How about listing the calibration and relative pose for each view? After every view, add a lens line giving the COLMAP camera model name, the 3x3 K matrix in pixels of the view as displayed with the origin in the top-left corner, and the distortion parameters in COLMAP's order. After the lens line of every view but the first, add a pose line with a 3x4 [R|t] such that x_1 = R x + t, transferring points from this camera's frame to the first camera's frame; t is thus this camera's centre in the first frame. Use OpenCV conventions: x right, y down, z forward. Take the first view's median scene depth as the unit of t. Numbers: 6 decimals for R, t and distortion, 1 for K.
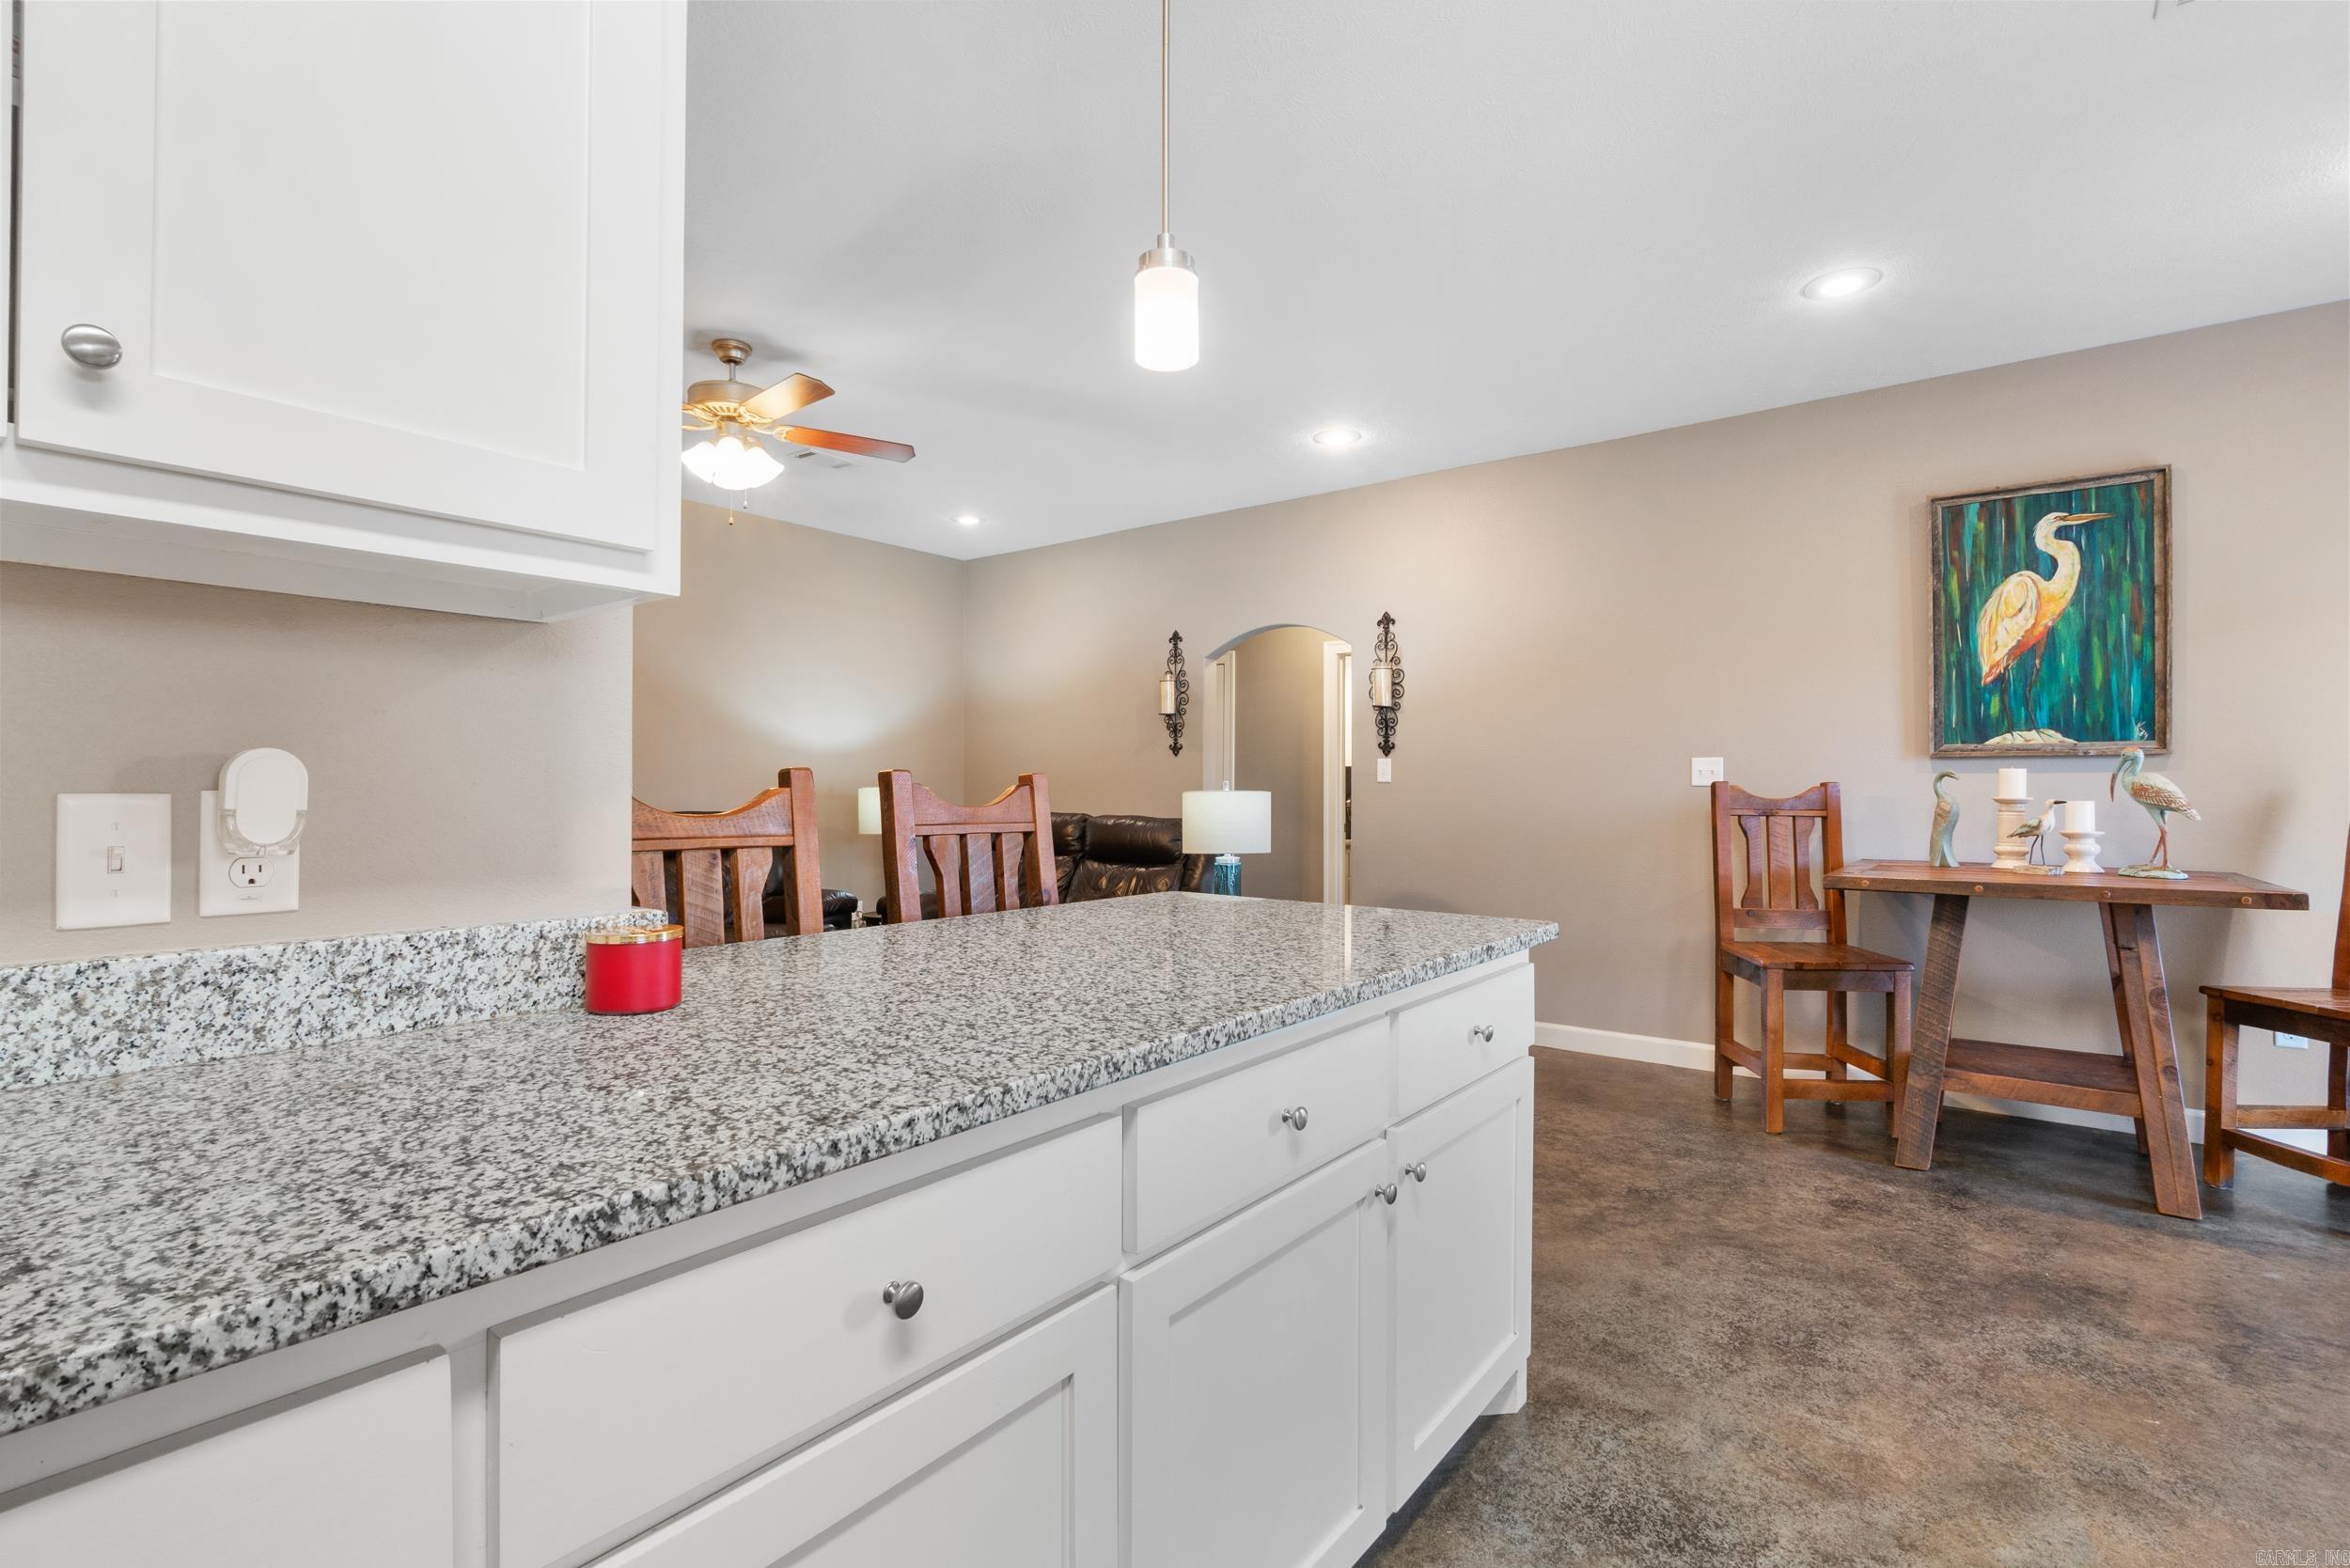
lens RADIAL K [[1074.6, 0, 1171.9], [0, 1074.6, 784.1], [0, 0, 1]] dist [-0.007177, 0.000623]
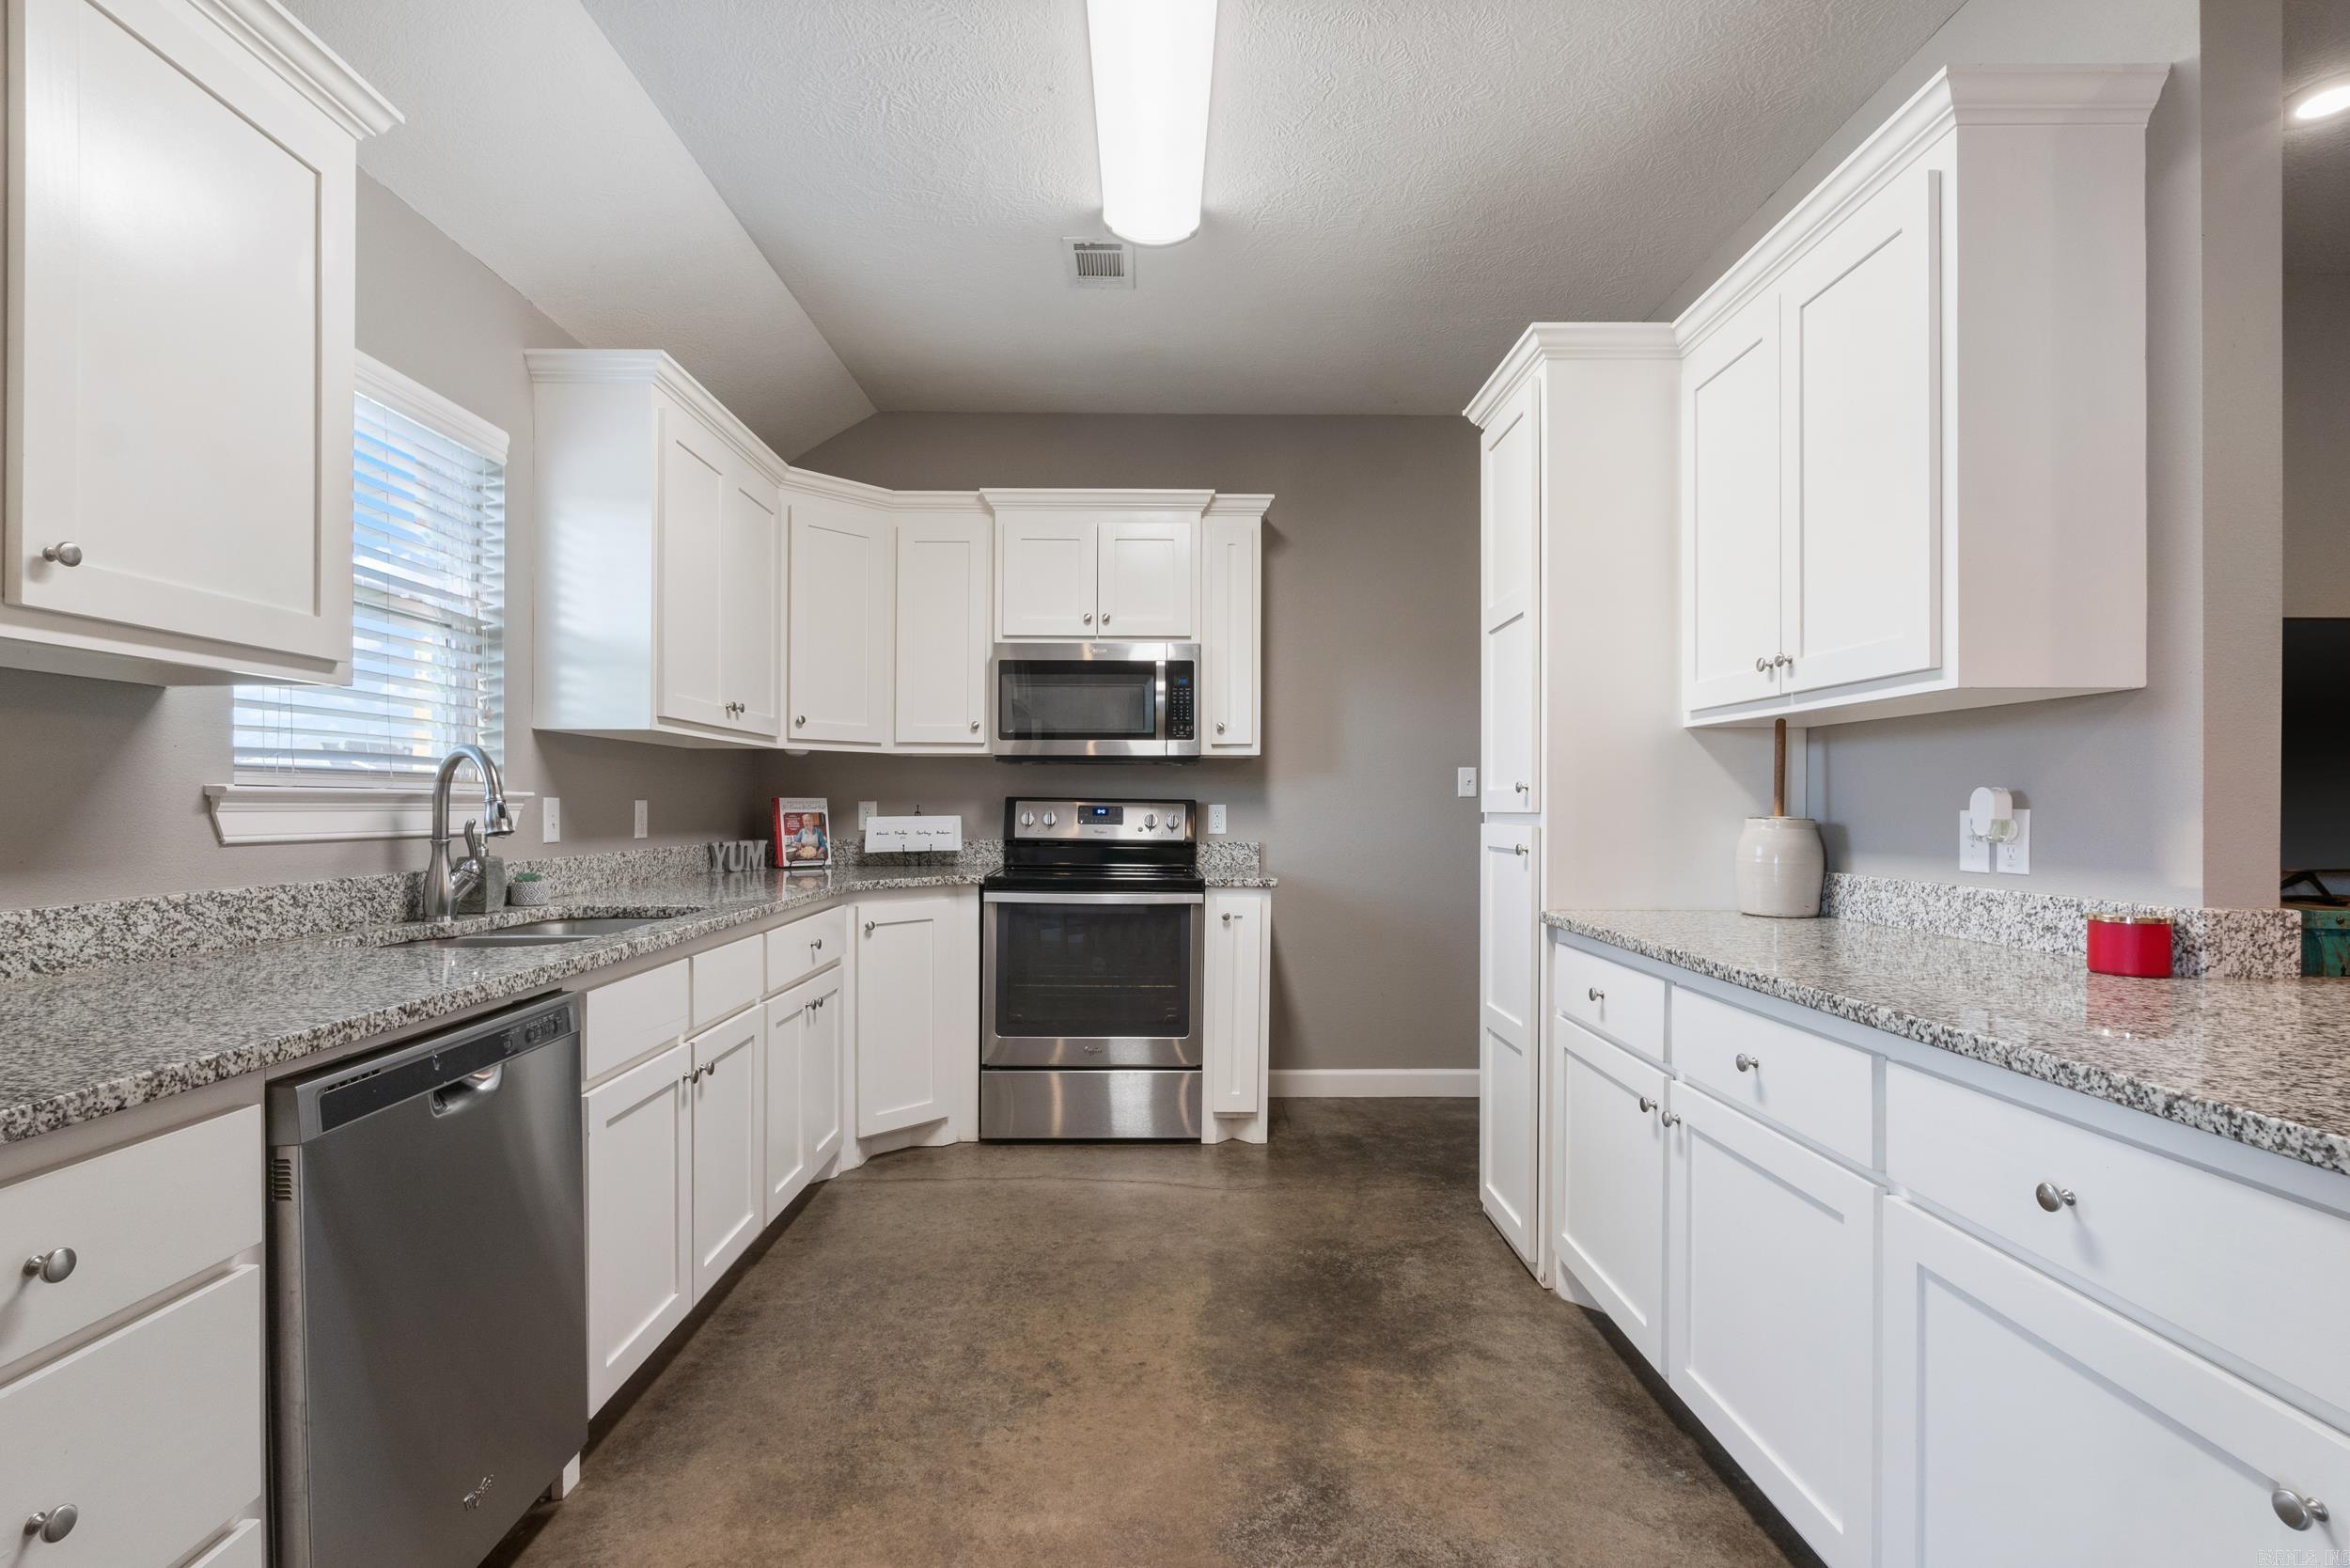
lens RADIAL K [[1084.6, 0, 1172.5], [0, 1084.6, 806.9], [0, 0, 1]] dist [-0.007068, -0.000372]
pose [[-0.781626, -0.004557, -0.623731, 0.416515], [-0.003582, 0.999990, -0.002817, 0.003567], [0.623738, 0.000033, -0.781634, 0.433350]]
